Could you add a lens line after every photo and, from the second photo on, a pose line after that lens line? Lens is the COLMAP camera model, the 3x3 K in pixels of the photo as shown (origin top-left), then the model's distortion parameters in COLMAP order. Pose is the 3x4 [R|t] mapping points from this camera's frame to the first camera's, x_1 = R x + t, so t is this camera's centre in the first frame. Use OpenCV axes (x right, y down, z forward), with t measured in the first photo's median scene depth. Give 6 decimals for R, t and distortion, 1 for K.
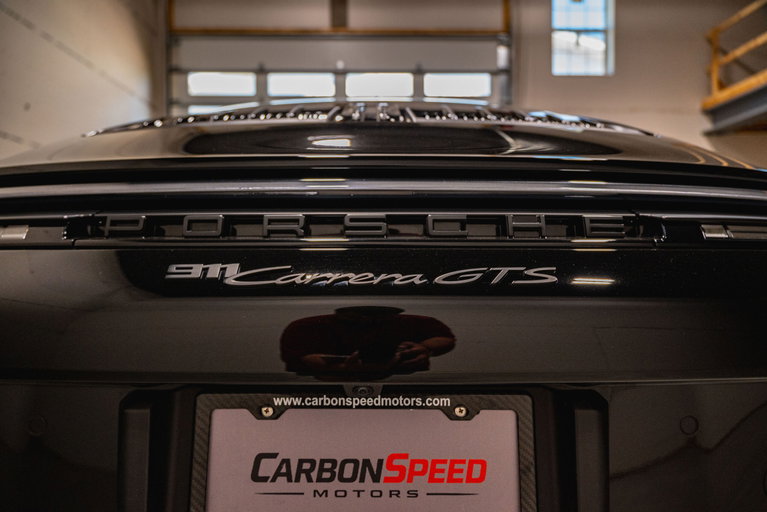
lens RADIAL K [[554.7, 0, 383.5], [0, 554.7, 256.0], [0, 0, 1]] dist [0.002481, 0.001903]
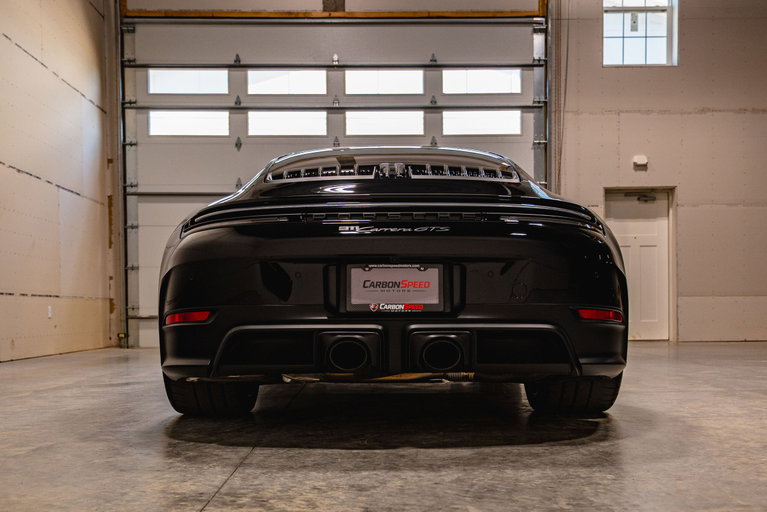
lens RADIAL K [[818.2, 0, 384.0], [0, 818.2, 316.8], [0, 0, 1]] dist [0.058009, 0.004253]
pose [[0.999974, -0.004876, -0.005385, -0.076321], [0.004902, 0.999976, 0.004811, 0.557874], [0.005362, -0.004838, 0.999974, -4.151458]]
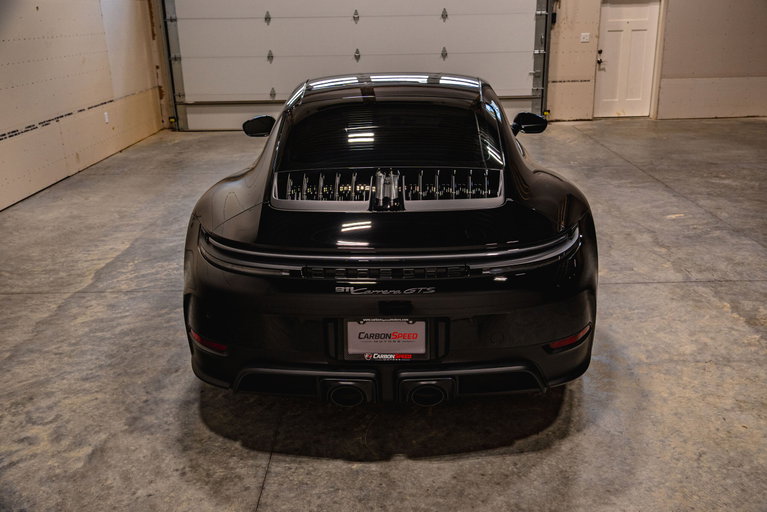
lens RADIAL K [[688.0, 0, 394.3], [0, 688.0, 244.1], [0, 0, 1]] dist [0.033631, -0.000076]
pose [[0.999684, -0.008139, -0.023767, 0.140759], [0.014799, 0.955277, 0.295341, -1.677232], [0.020300, -0.295599, 0.955096, -3.469258]]
